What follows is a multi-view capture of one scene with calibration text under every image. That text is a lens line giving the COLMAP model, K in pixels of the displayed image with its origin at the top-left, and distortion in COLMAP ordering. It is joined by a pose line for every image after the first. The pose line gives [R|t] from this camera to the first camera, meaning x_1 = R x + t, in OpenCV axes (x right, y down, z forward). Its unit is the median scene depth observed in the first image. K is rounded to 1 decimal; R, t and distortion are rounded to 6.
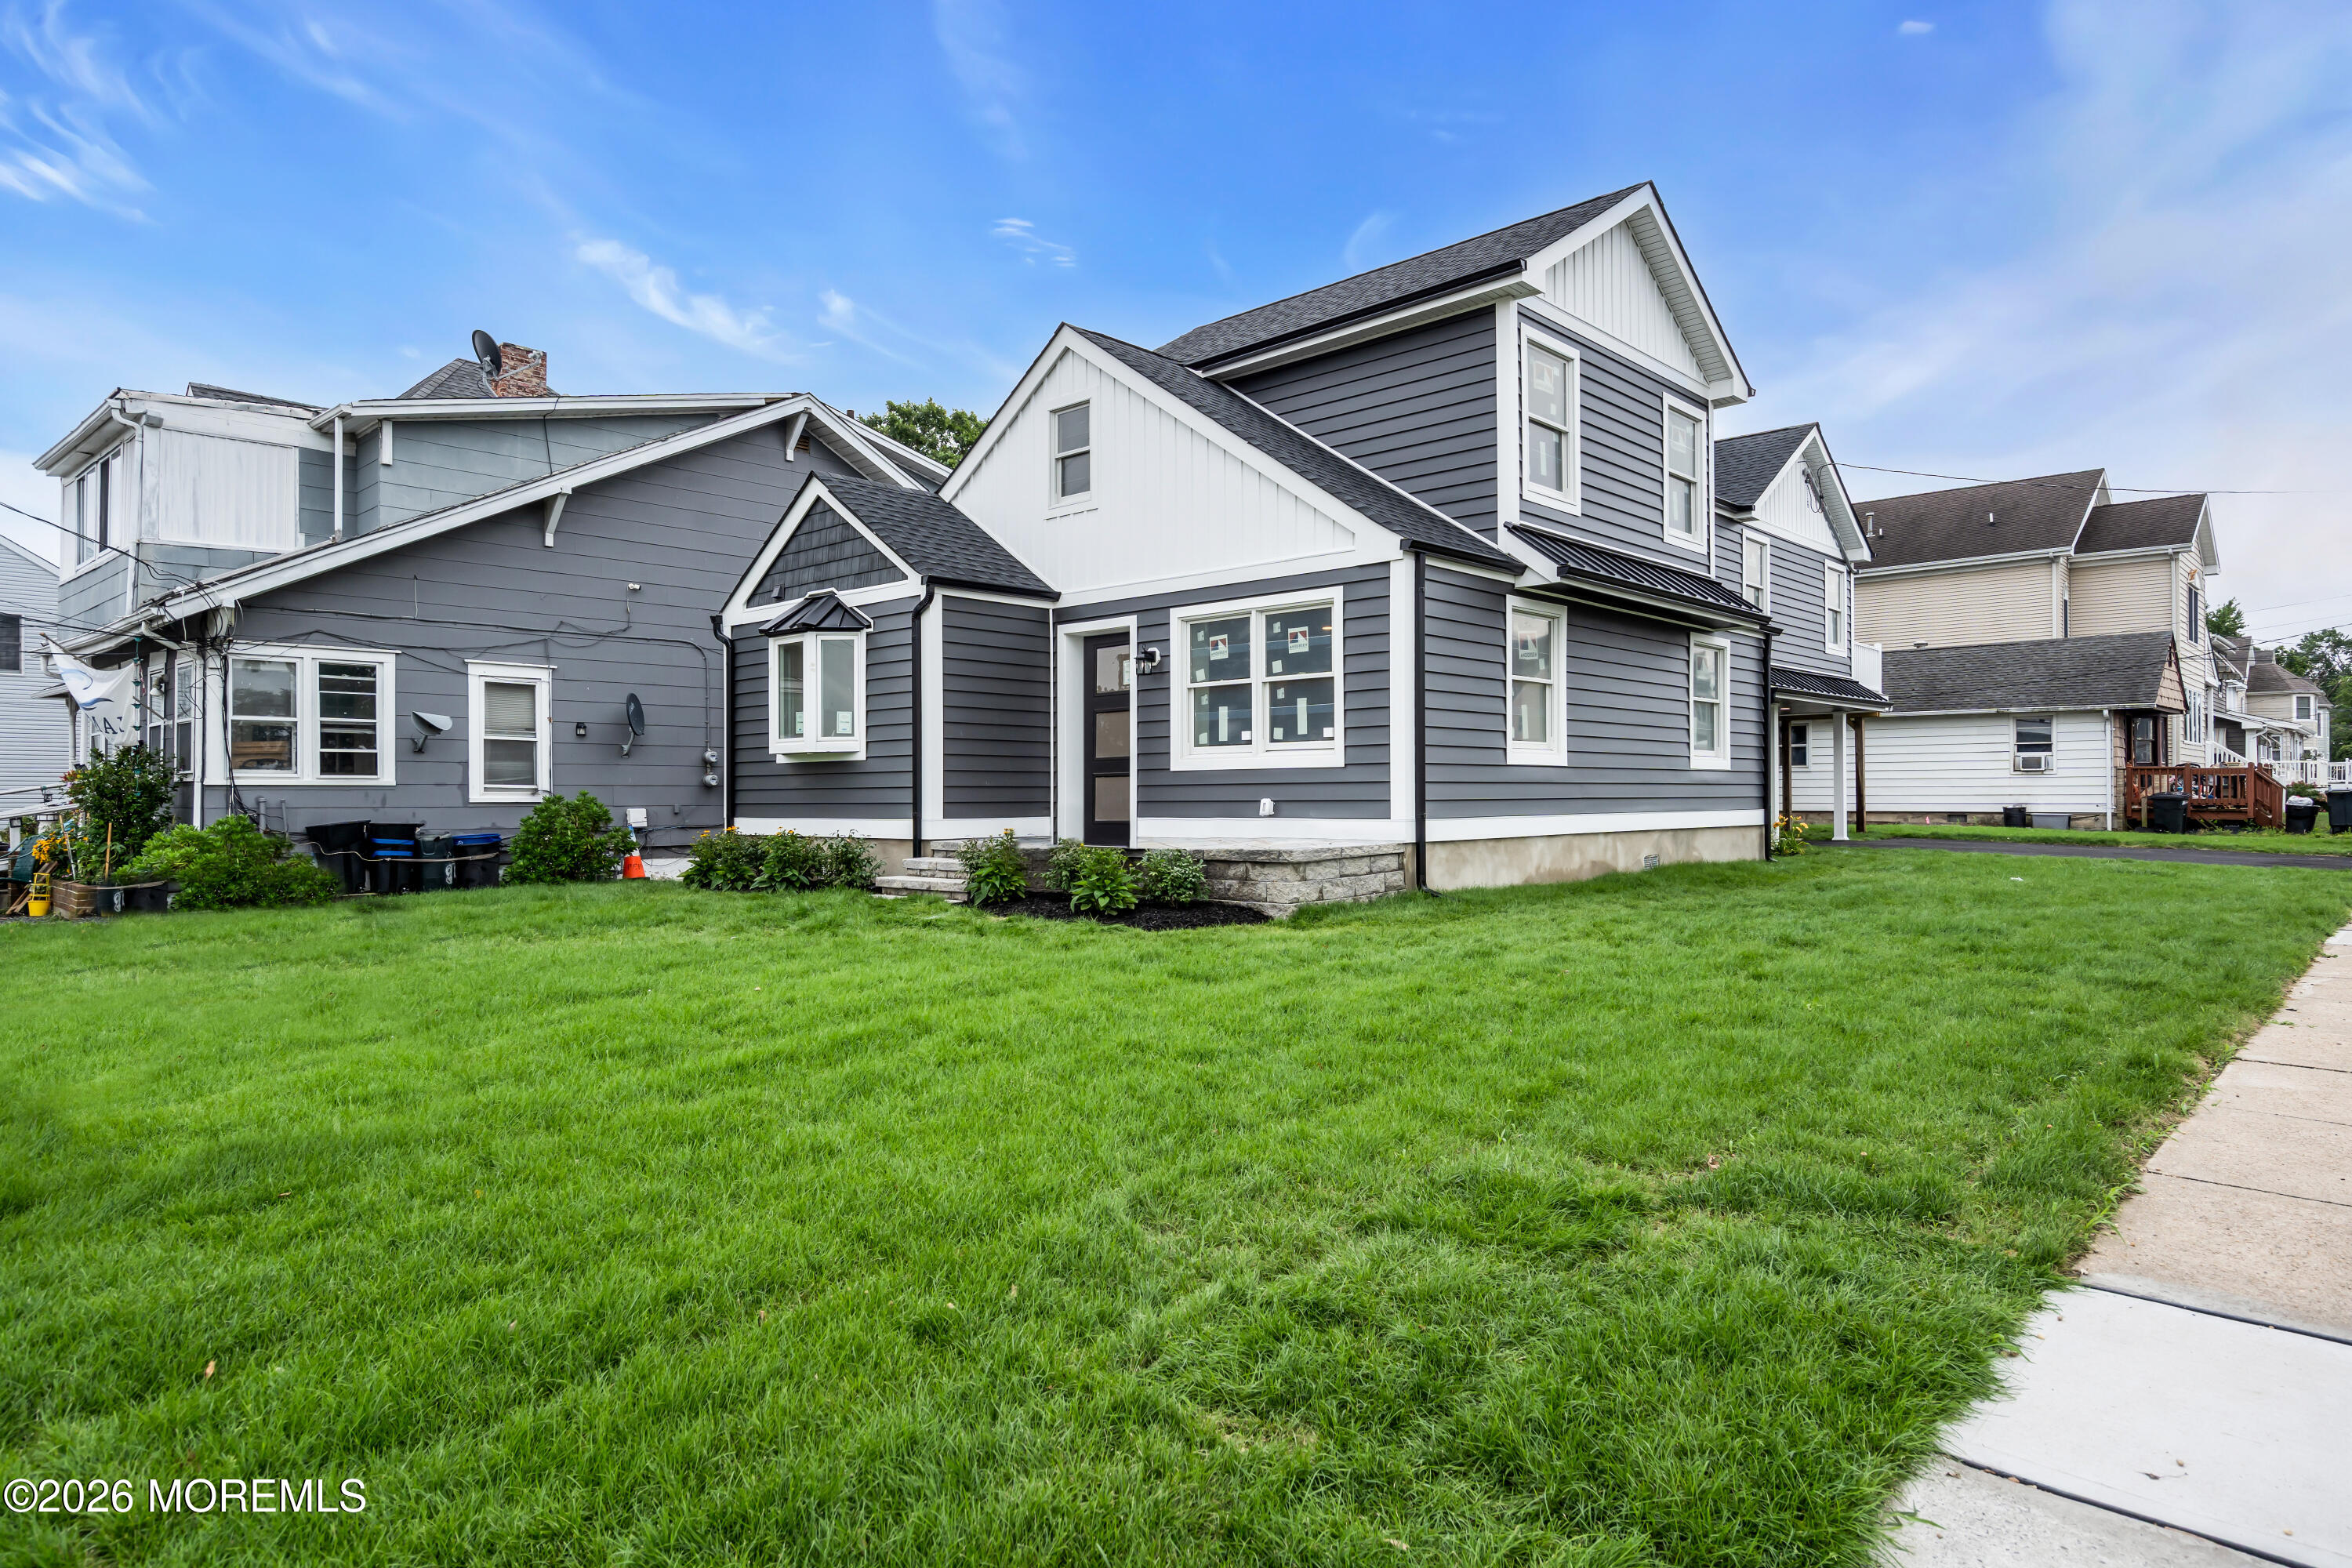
lens RADIAL K [[1375.8, 0, 1174.8], [0, 1375.8, 784.6], [0, 0, 1]] dist [0.008838, 0.000334]
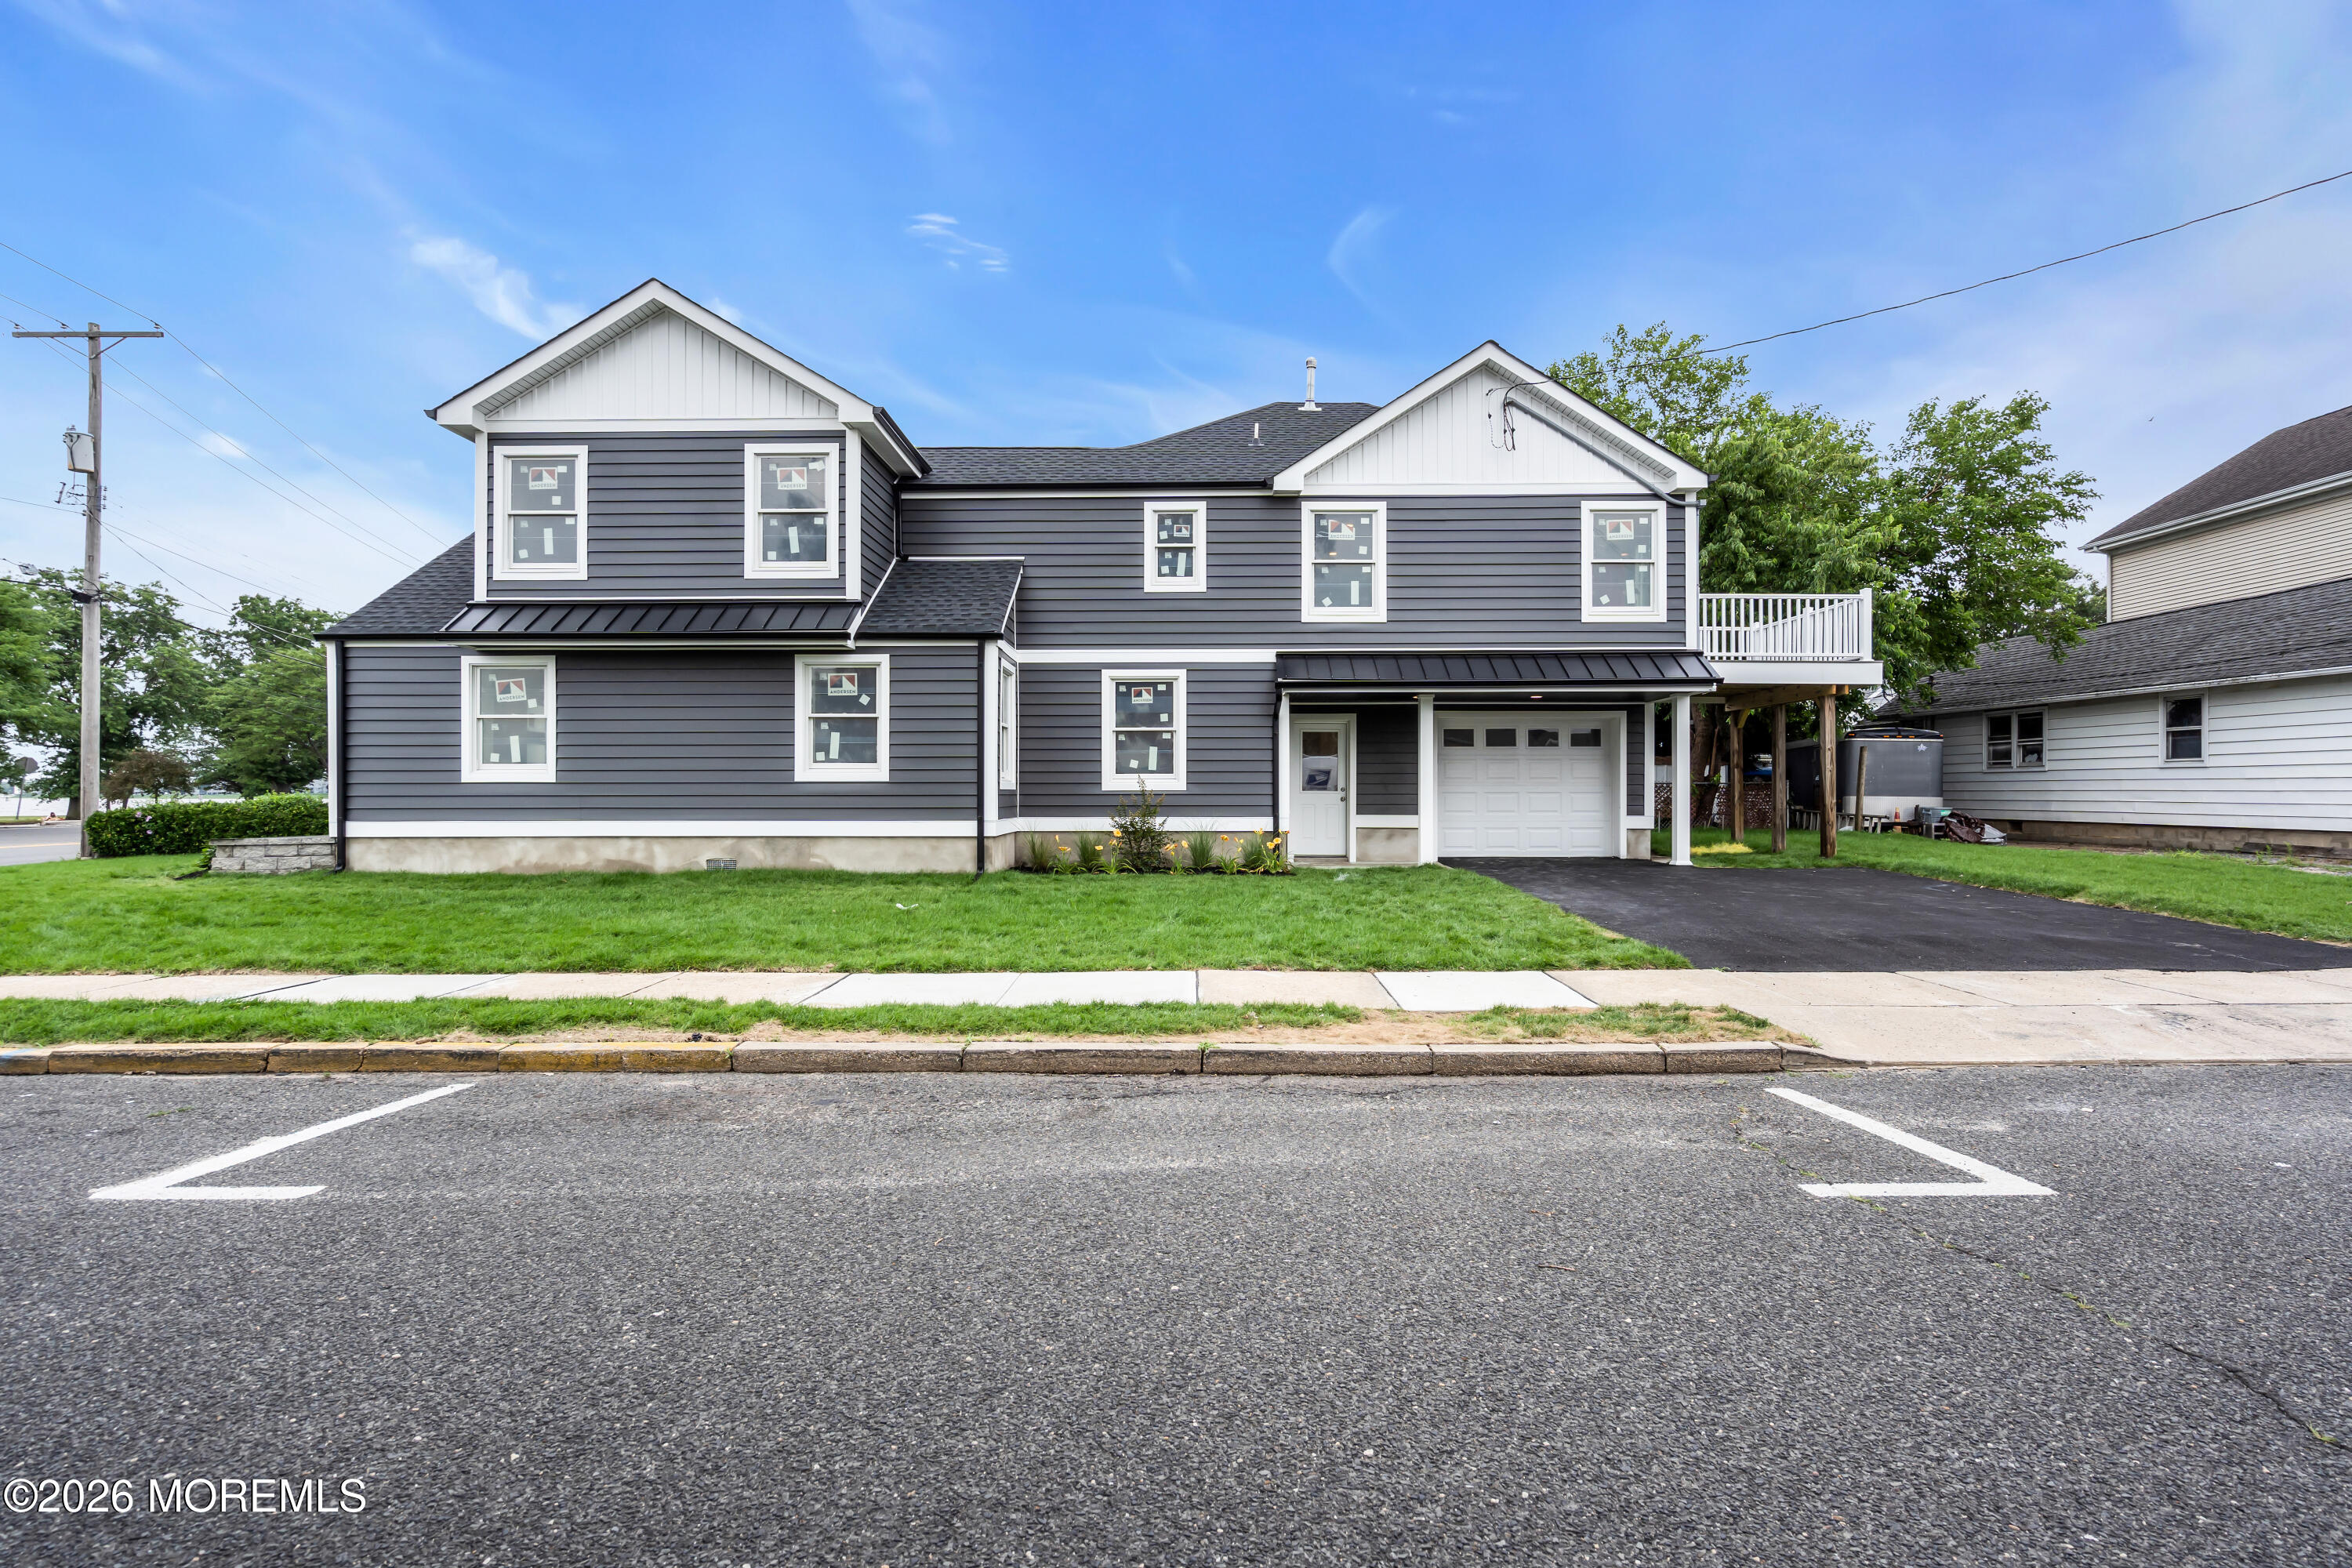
lens RADIAL K [[1126.3, 0, 1174.7], [0, 1126.3, 789.6], [0, 0, 1]] dist [0.002164, -0.000151]
pose [[0.669530, 0.001315, -0.742784, 1.207986], [0.003699, 0.999980, 0.005104, -0.008323], [0.742776, -0.006165, 0.669512, 0.617006]]
